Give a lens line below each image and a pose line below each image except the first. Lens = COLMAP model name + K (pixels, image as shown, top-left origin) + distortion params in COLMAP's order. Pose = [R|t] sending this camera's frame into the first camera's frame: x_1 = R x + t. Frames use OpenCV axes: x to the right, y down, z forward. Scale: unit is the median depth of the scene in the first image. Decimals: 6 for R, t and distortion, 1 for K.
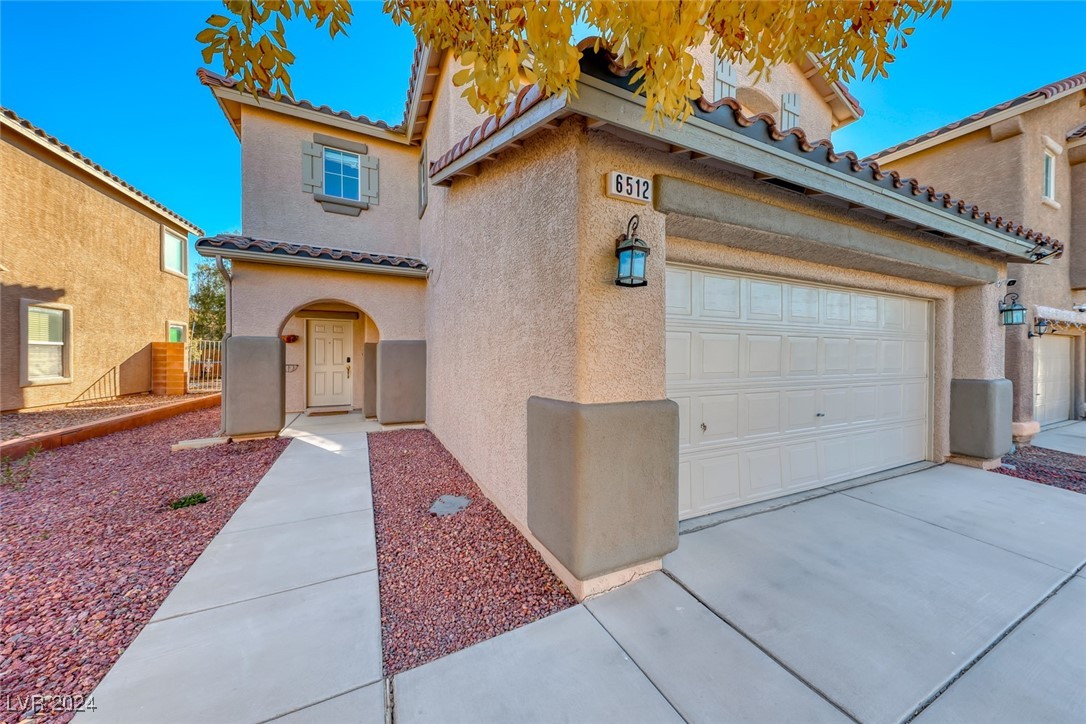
lens RADIAL K [[360.5, 0, 543.0], [0, 360.5, 362.0], [0, 0, 1]] dist [0.021610, -0.000087]
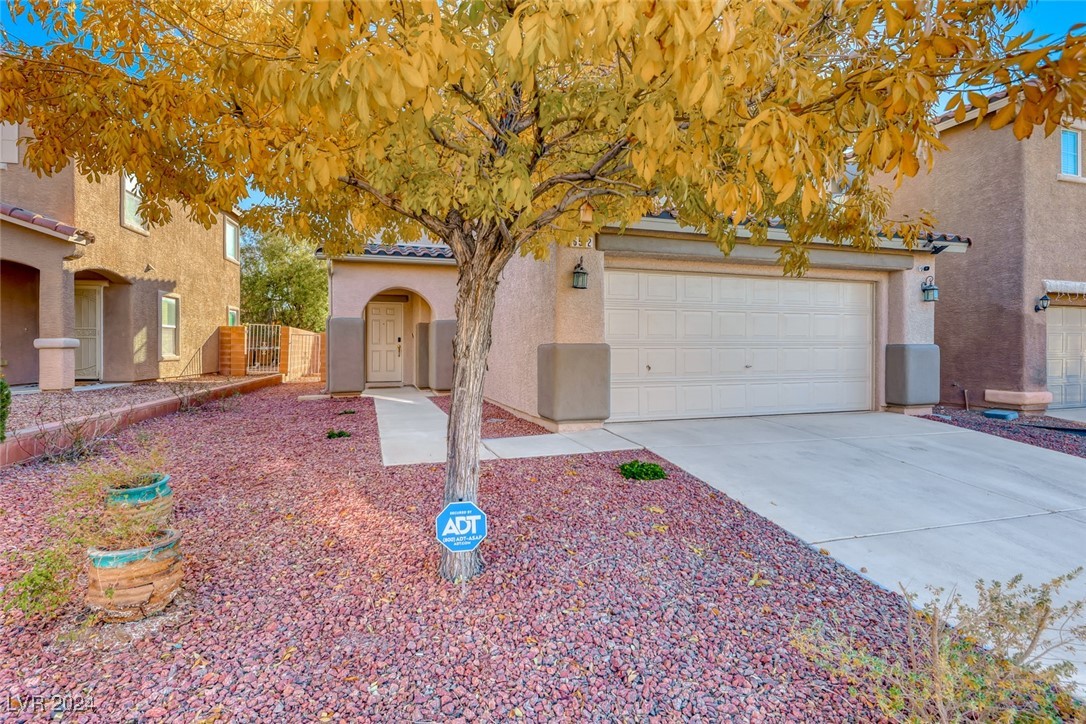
lens RADIAL K [[538.1, 0, 545.4], [0, 538.1, 349.4], [0, 0, 1]] dist [0.017360, 0.000297]
pose [[0.990734, -0.003188, -0.135780, 0.143009], [0.001004, 0.999869, -0.016155, 0.061896], [0.135814, 0.015869, 0.990607, -0.669357]]
